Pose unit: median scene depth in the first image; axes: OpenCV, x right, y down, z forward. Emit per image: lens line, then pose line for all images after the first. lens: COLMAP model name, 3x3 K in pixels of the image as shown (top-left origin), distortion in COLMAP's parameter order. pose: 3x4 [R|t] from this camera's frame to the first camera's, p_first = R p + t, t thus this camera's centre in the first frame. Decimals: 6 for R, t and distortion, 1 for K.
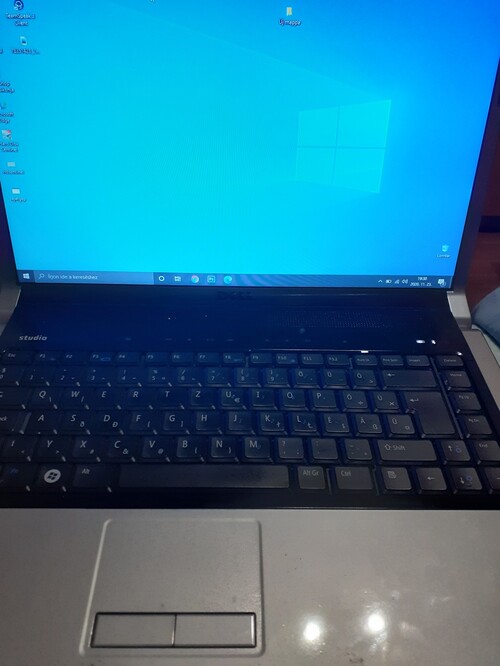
lens RADIAL K [[524.0, 0, 250.0], [0, 524.0, 333.0], [0, 0, 1]] dist [0.005453, -0.002870]
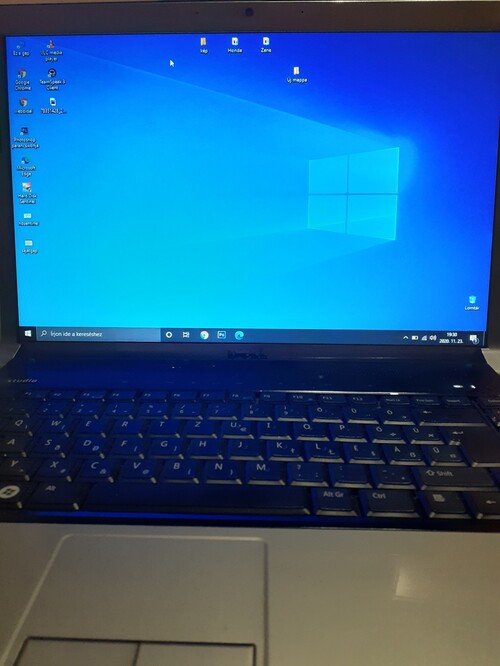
lens RADIAL K [[525.9, 0, 250.0], [0, 525.9, 333.0], [0, 0, 1]] dist [-0.009354, -0.003693]
pose [[0.998809, -0.008086, -0.048108, 0.024041], [-0.008259, 0.943898, -0.330132, 0.227545], [0.048079, 0.330137, 0.942708, 0.136020]]
